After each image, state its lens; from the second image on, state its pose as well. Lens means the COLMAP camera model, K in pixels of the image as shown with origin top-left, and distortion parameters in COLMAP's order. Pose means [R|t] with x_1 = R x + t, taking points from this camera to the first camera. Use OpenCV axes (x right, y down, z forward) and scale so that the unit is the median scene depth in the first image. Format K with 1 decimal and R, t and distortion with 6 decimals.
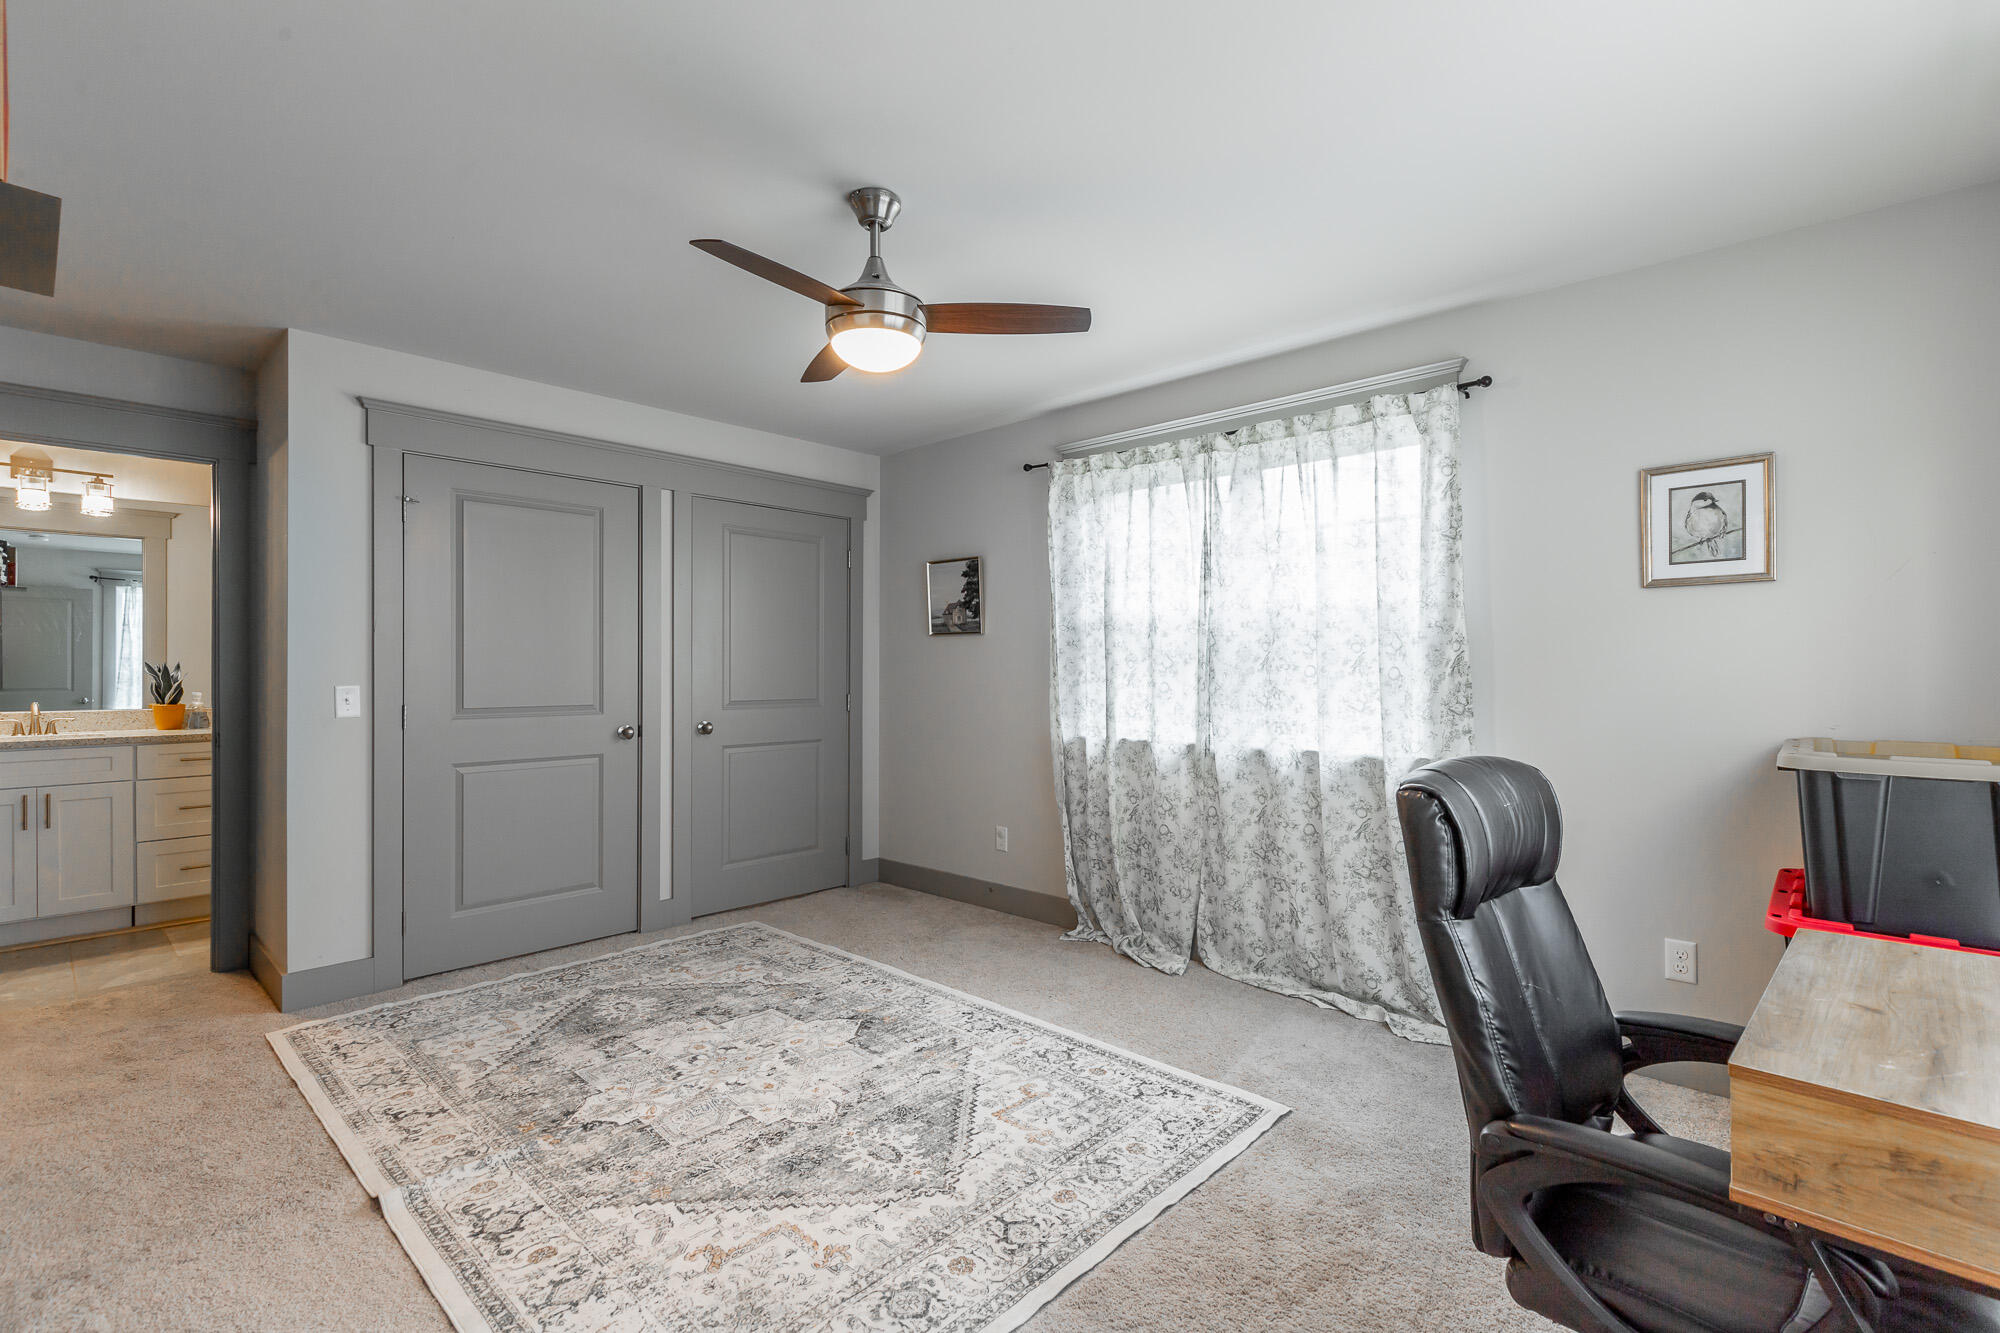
lens RADIAL K [[907.8, 0, 999.6], [0, 907.8, 663.7], [0, 0, 1]] dist [0.006627, -0.000032]
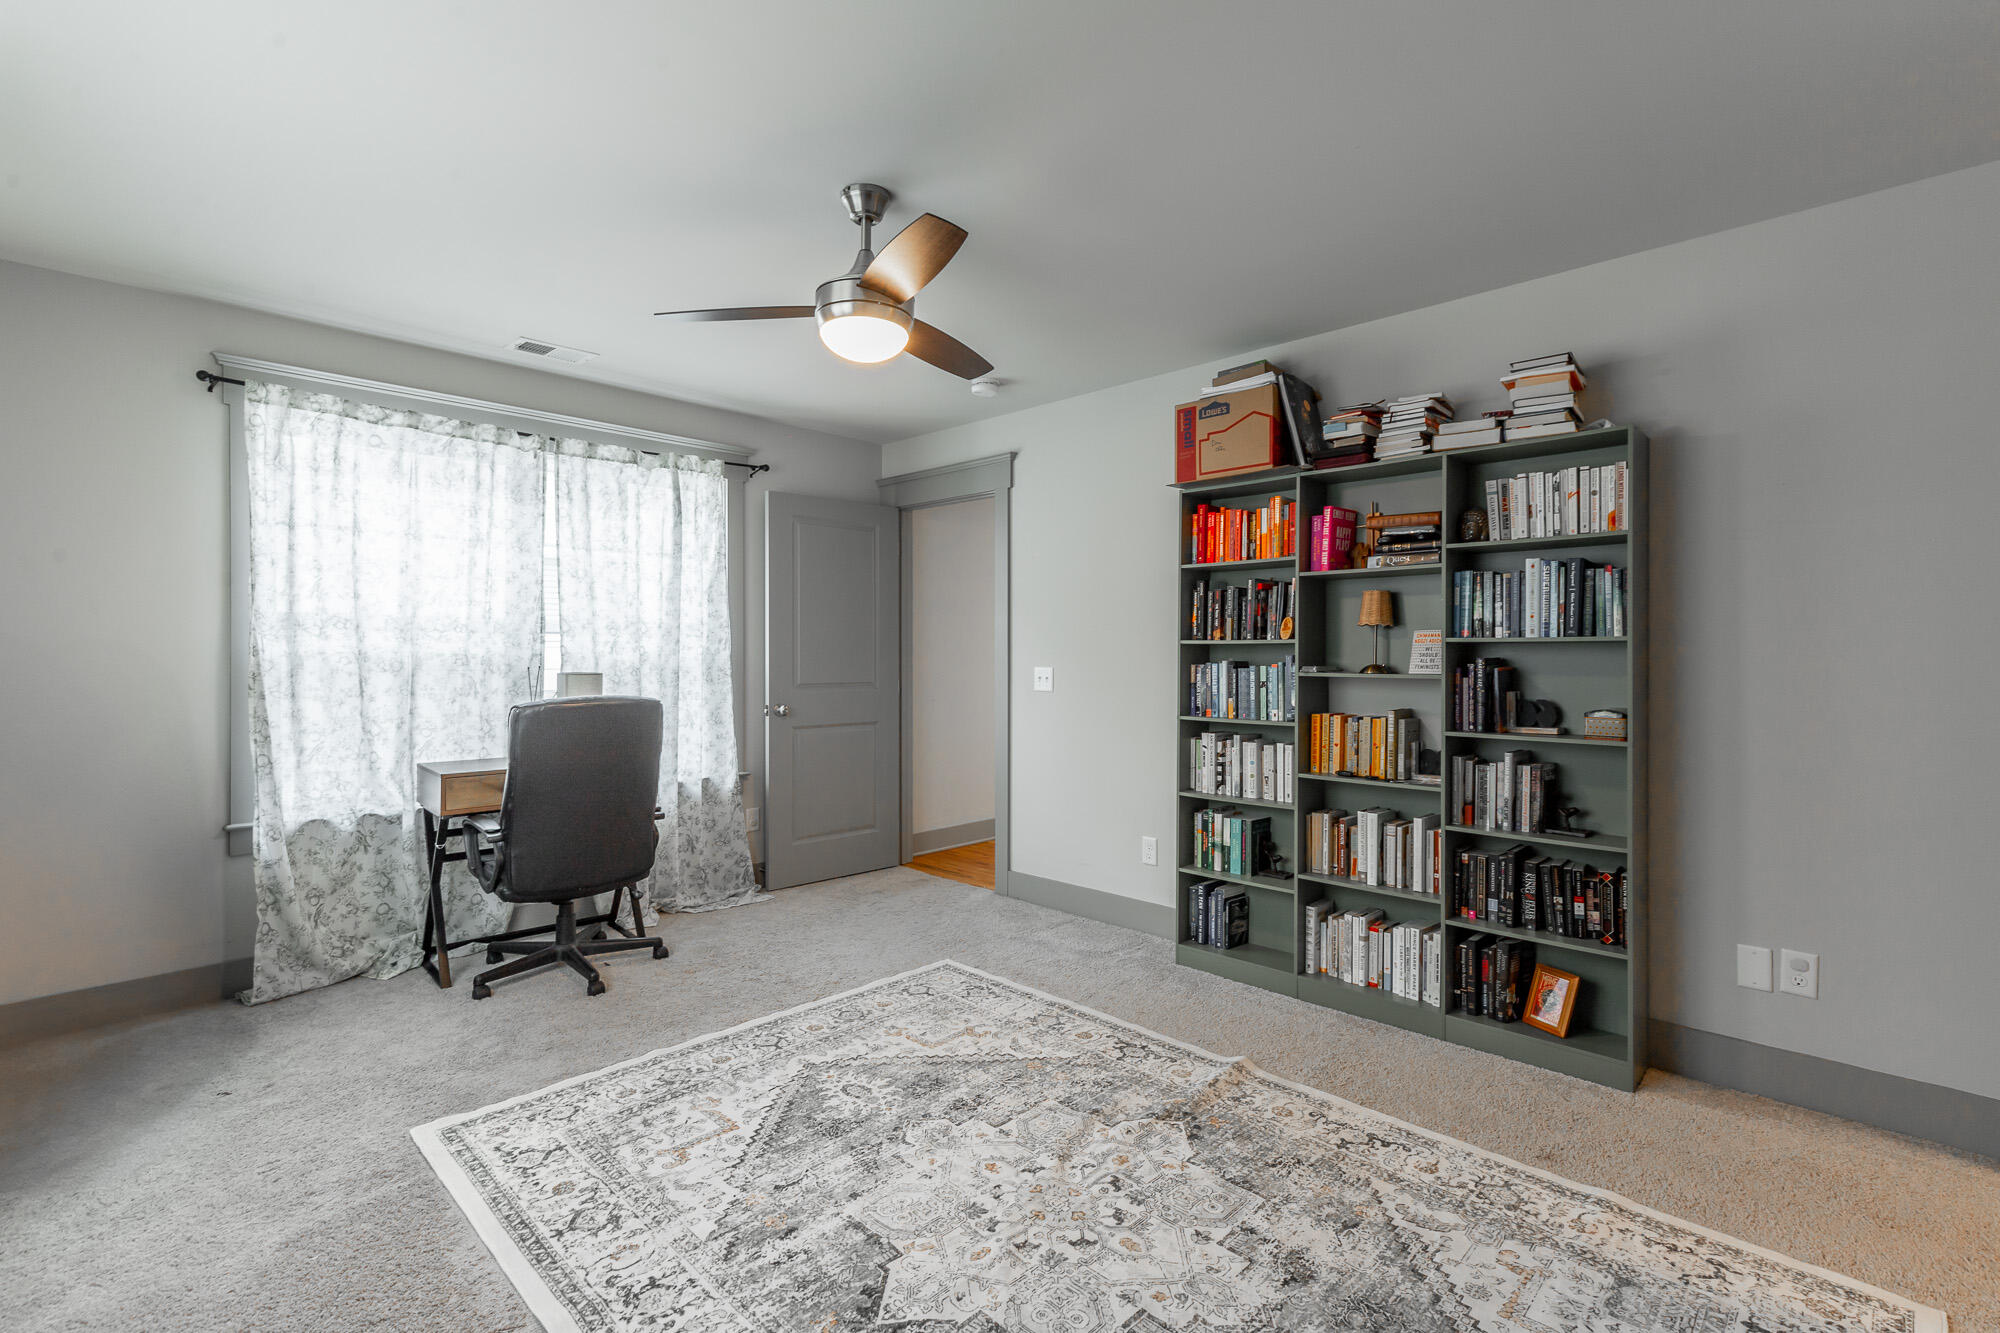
lens RADIAL K [[907.8, 0, 1000.9], [0, 907.8, 662.7], [0, 0, 1]] dist [0.006627, -0.000032]
pose [[-0.999866, -0.001046, 0.016353, -0.287467], [-0.001006, 0.999996, 0.002504, 0.011909], [-0.016355, 0.002487, -0.999863, 1.891383]]
